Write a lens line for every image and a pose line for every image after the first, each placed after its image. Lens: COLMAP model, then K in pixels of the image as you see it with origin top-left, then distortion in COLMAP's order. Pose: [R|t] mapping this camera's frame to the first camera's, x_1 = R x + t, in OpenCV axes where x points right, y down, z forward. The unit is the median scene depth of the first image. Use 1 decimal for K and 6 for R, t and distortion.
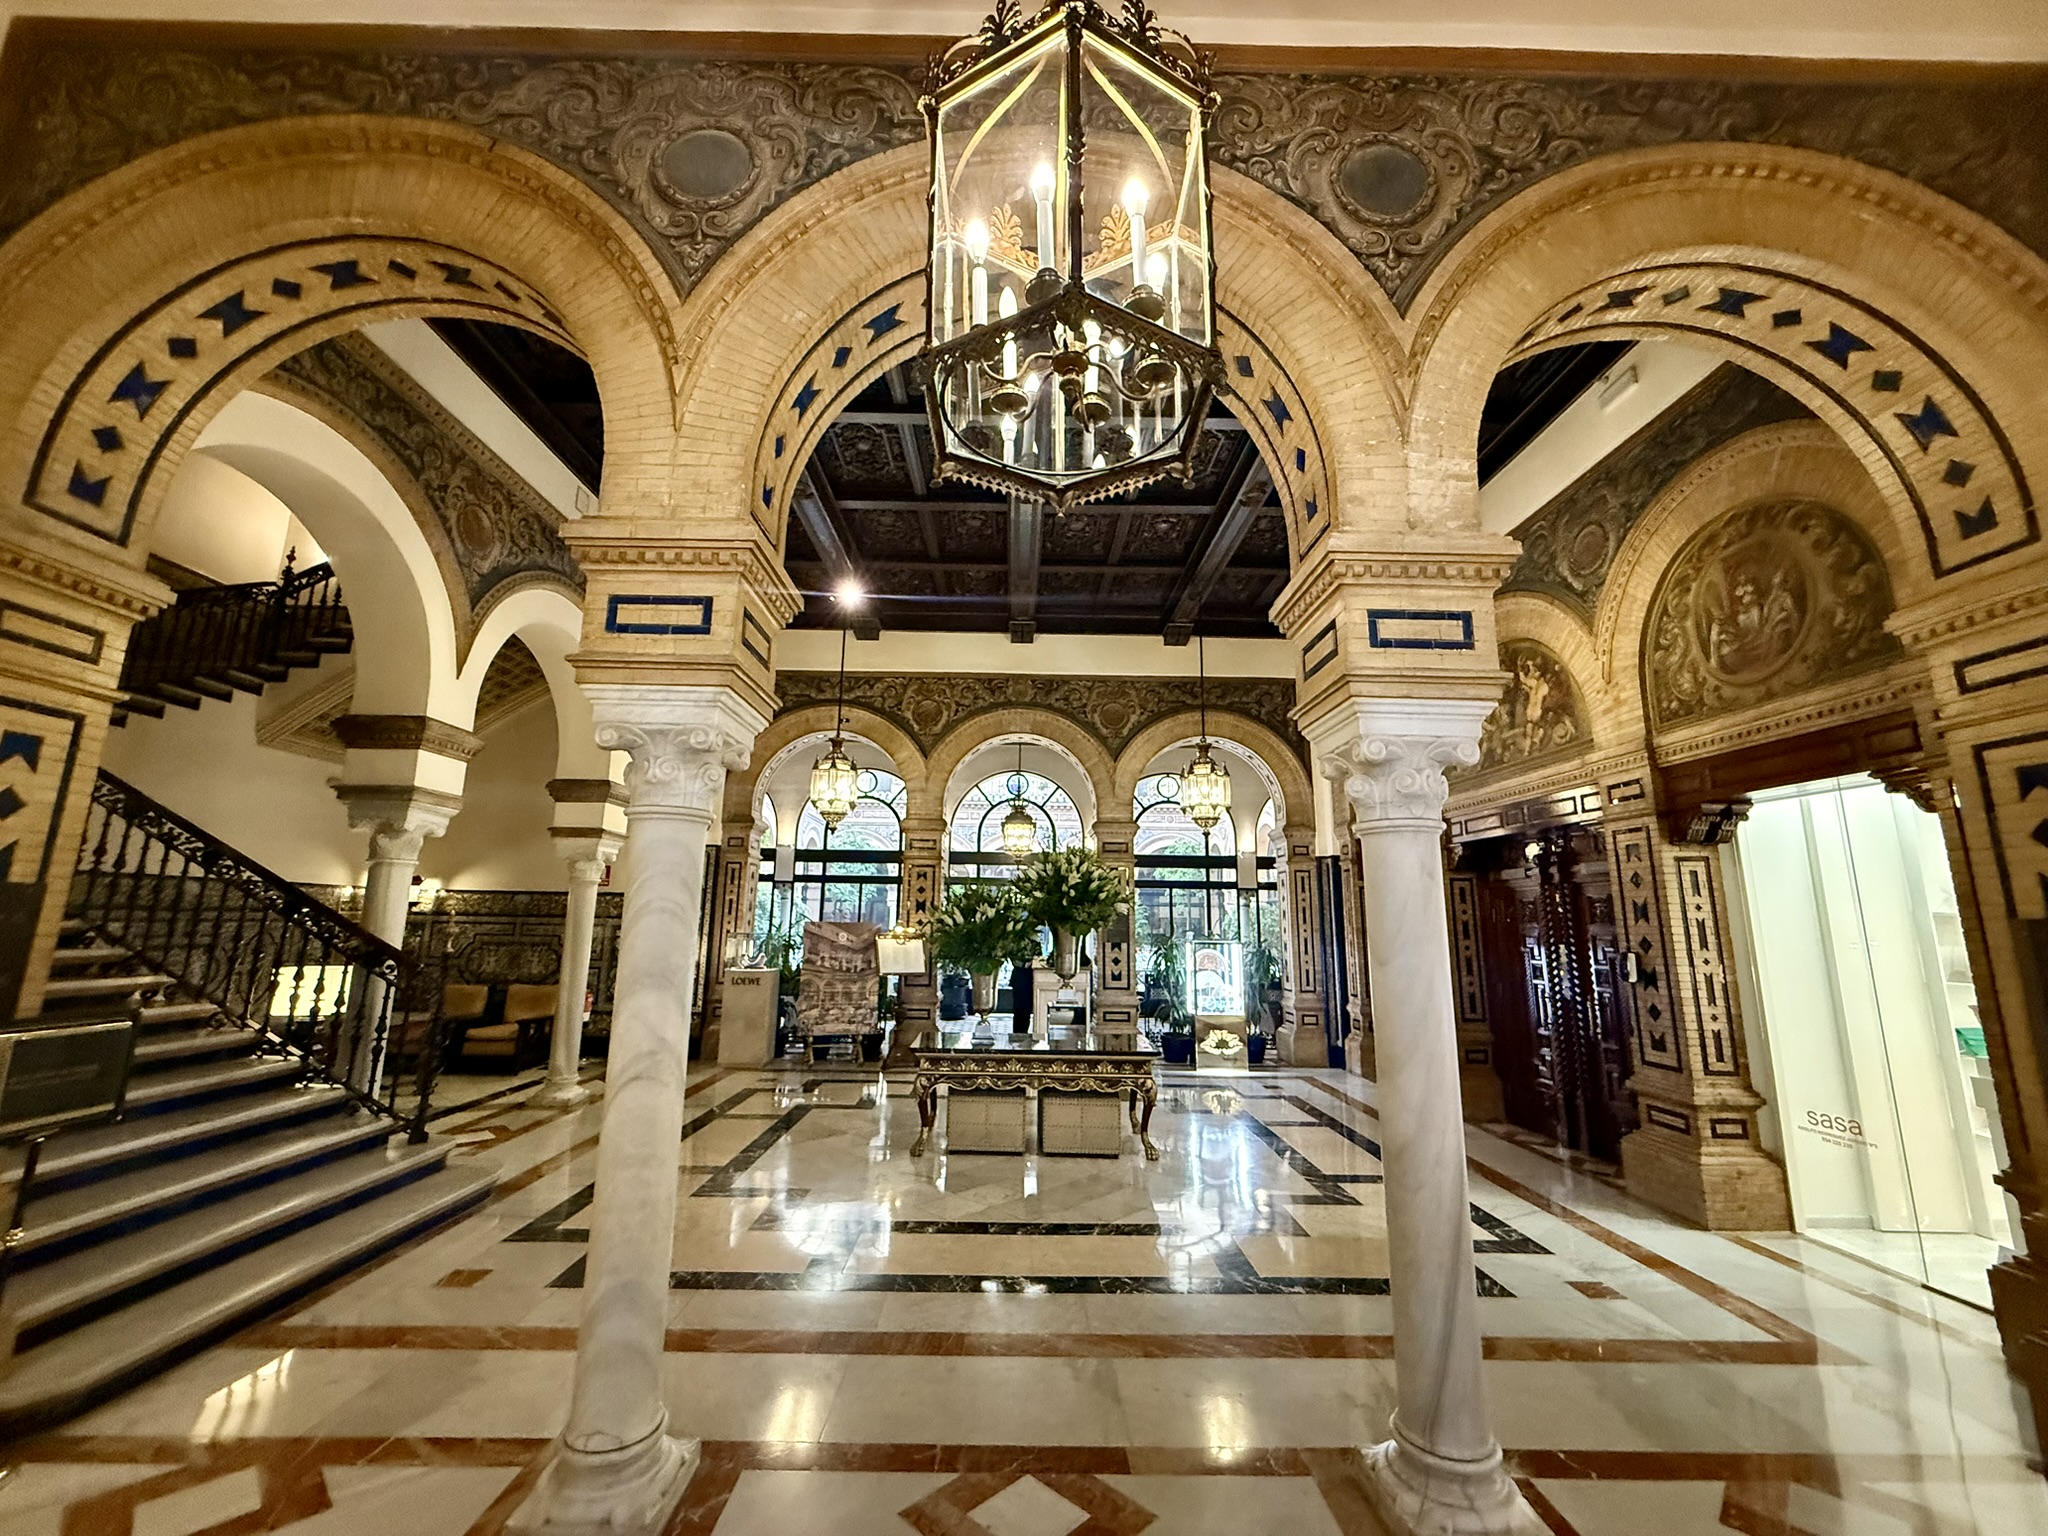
lens RADIAL K [[820.6, 0, 1020.1], [0, 820.6, 768.9], [0, 0, 1]] dist [-0.000486, -0.000094]
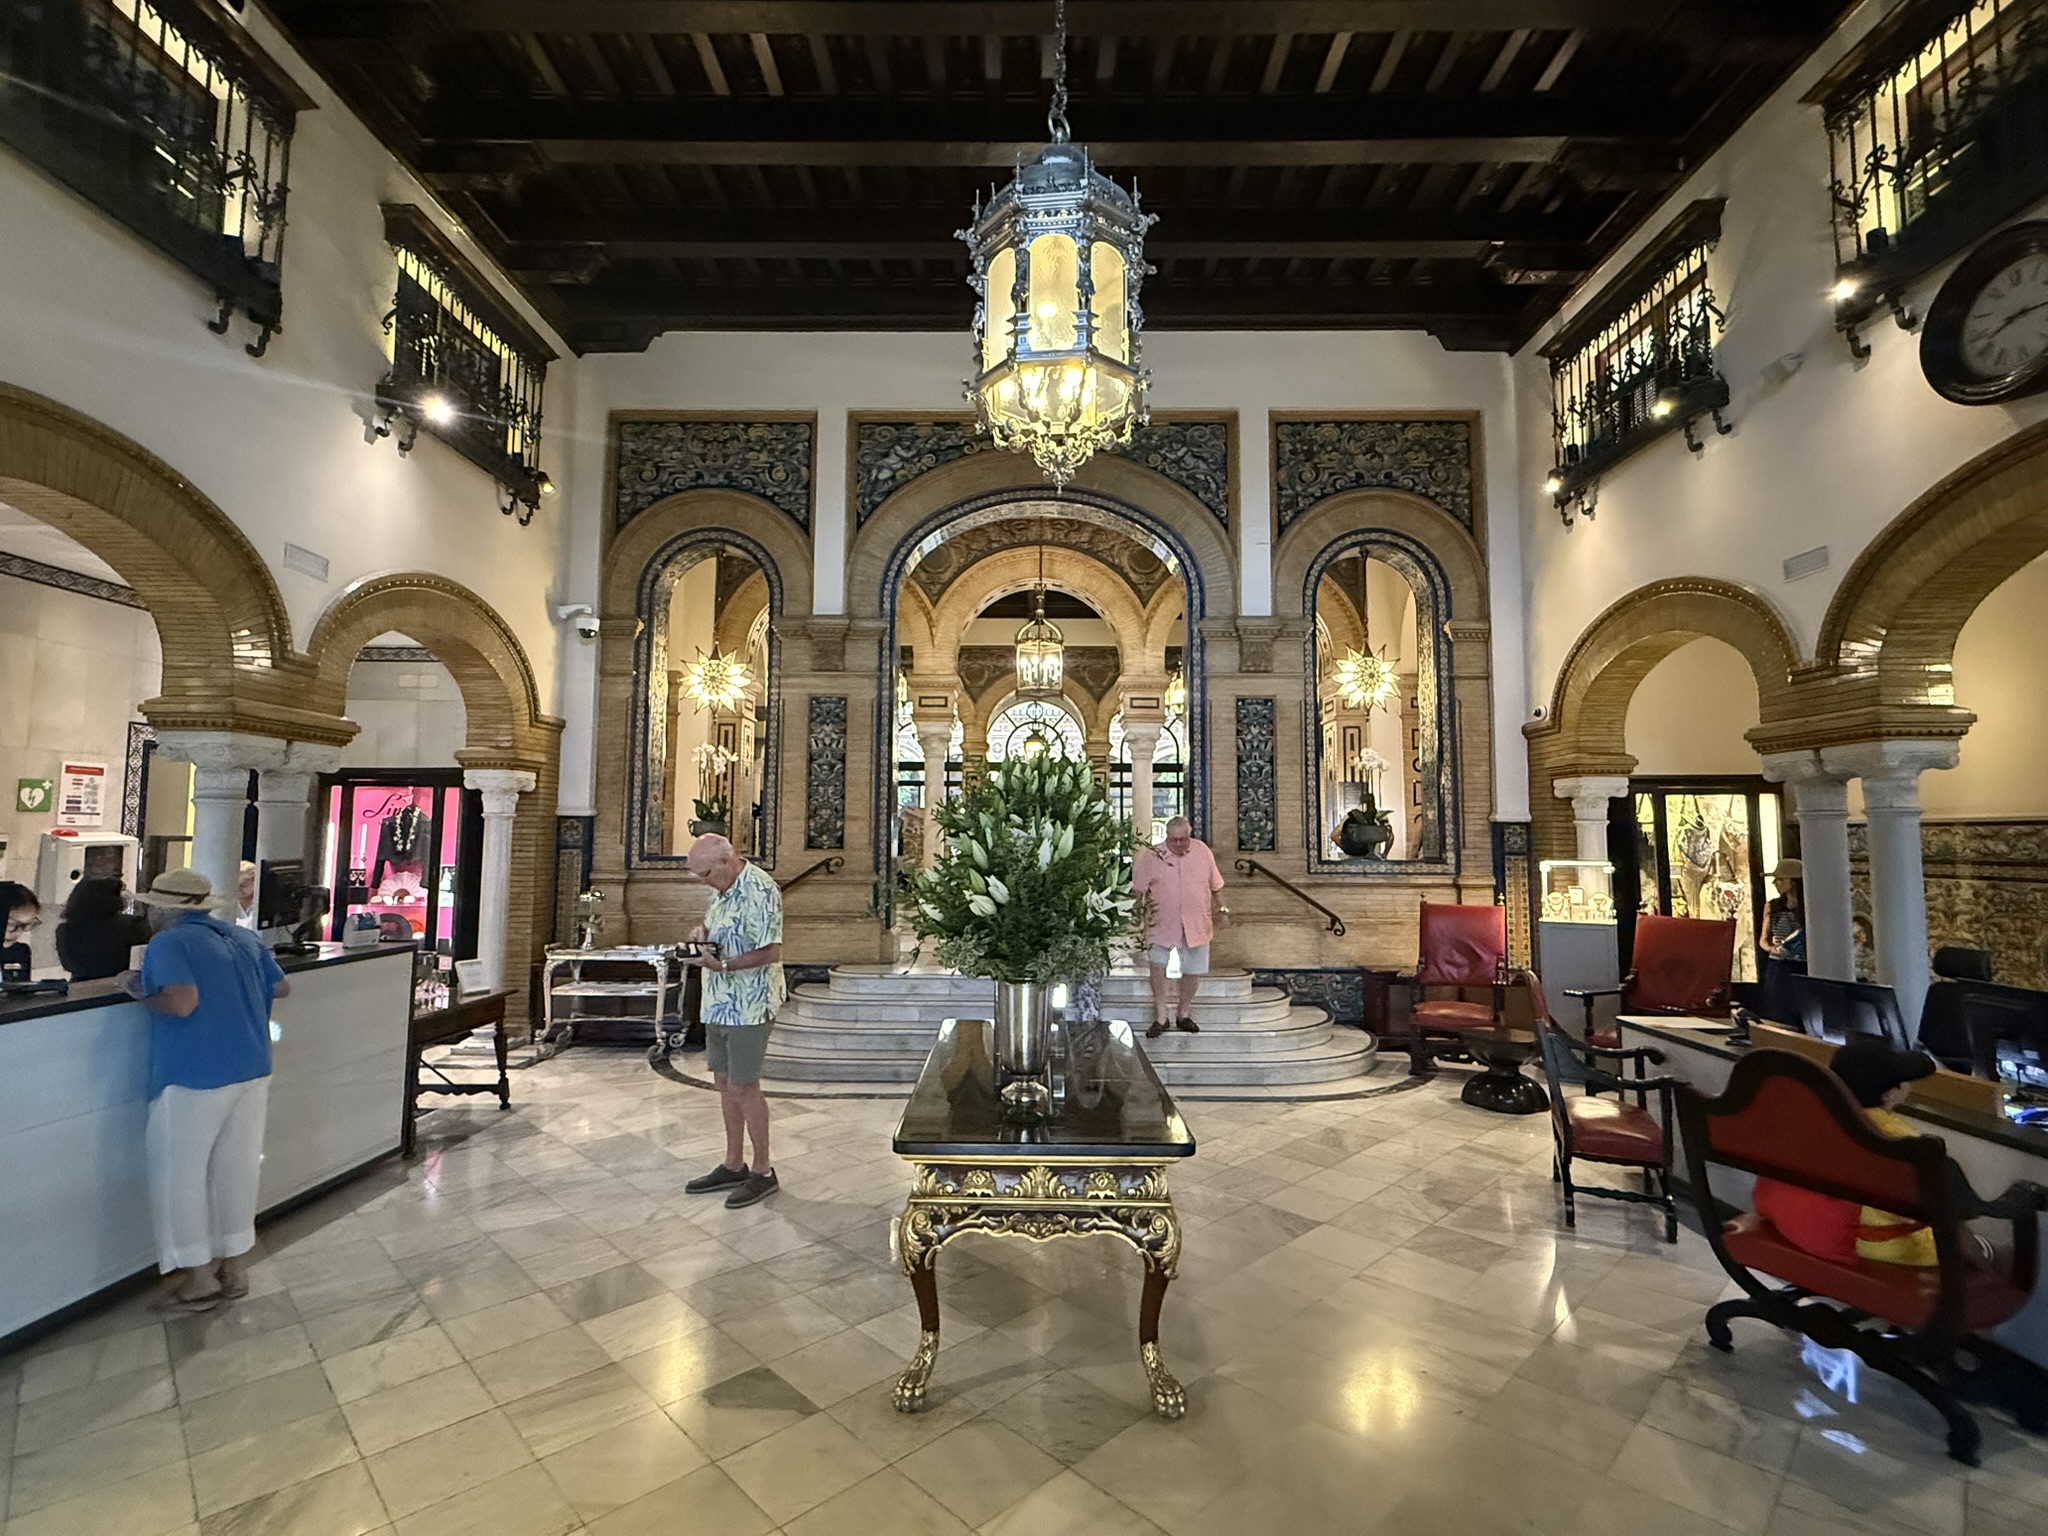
lens RADIAL K [[948.2, 0, 1026.3], [0, 948.2, 764.4], [0, 0, 1]] dist [-0.002241, -0.000126]
pose [[0.999852, -0.007779, -0.015320, 0.041072], [0.009388, 0.994111, 0.107961, -0.441716], [0.014390, -0.108089, 0.994037, -3.896960]]
